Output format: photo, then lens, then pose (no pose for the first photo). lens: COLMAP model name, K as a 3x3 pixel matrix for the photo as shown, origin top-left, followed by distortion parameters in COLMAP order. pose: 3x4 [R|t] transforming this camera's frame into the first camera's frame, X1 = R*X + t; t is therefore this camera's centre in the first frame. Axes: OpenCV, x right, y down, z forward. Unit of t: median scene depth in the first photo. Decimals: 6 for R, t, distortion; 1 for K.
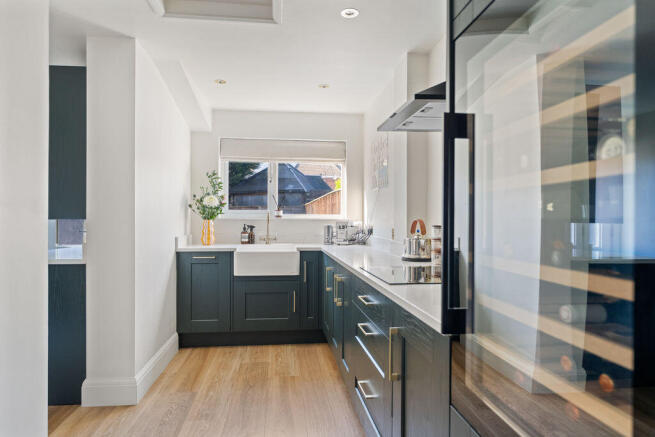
lens RADIAL K [[396.6, 0, 334.2], [0, 396.6, 218.2], [0, 0, 1]] dist [-0.006363, -0.001289]
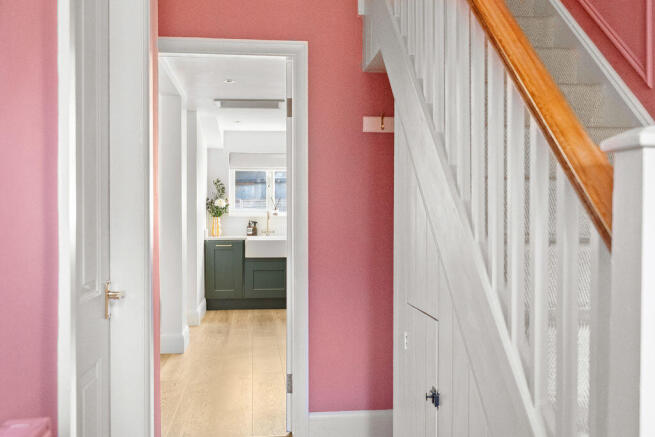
lens RADIAL K [[646.5, 0, 329.0], [0, 646.5, 217.1], [0, 0, 1]] dist [-0.116094, 0.000000]
pose [[0.999733, -0.006548, -0.022138, 0.087210], [0.006614, 0.999974, 0.002931, 0.000002], [0.022118, -0.003076, 0.999751, -1.226182]]
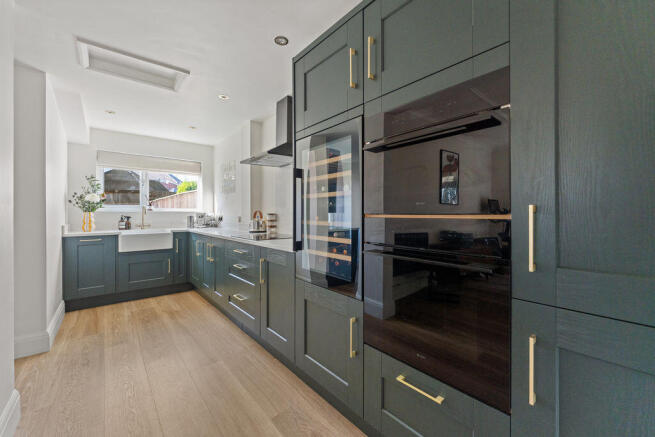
lens RADIAL K [[262.9, 0, 325.0], [0, 262.9, 214.1], [0, 0, 1]] dist [-0.004741, 0.001100]
pose [[0.847028, -0.006760, 0.531506, -0.128710], [0.003935, 0.999971, 0.006447, 0.008715], [-0.531534, -0.003369, 0.847030, -0.162329]]
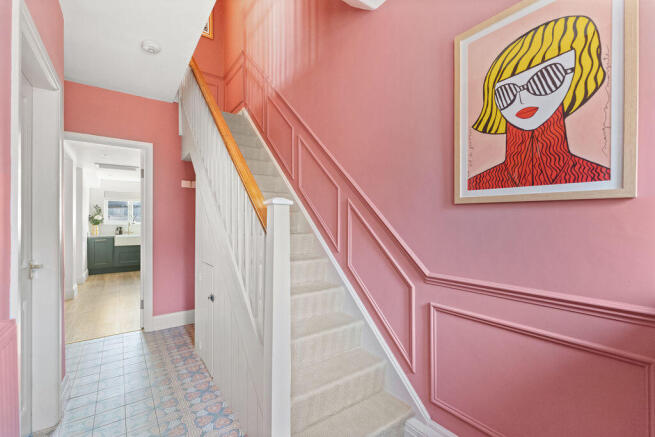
lens RADIAL K [[286.7, 0, 329.5], [0, 286.7, 220.1], [0, 0, 1]] dist [-0.002779, -0.000419]
pose [[0.878910, -0.005680, 0.476954, 0.097604], [0.009353, 0.999942, -0.005327, -0.004466], [-0.476897, 0.009143, 0.878912, -1.368548]]
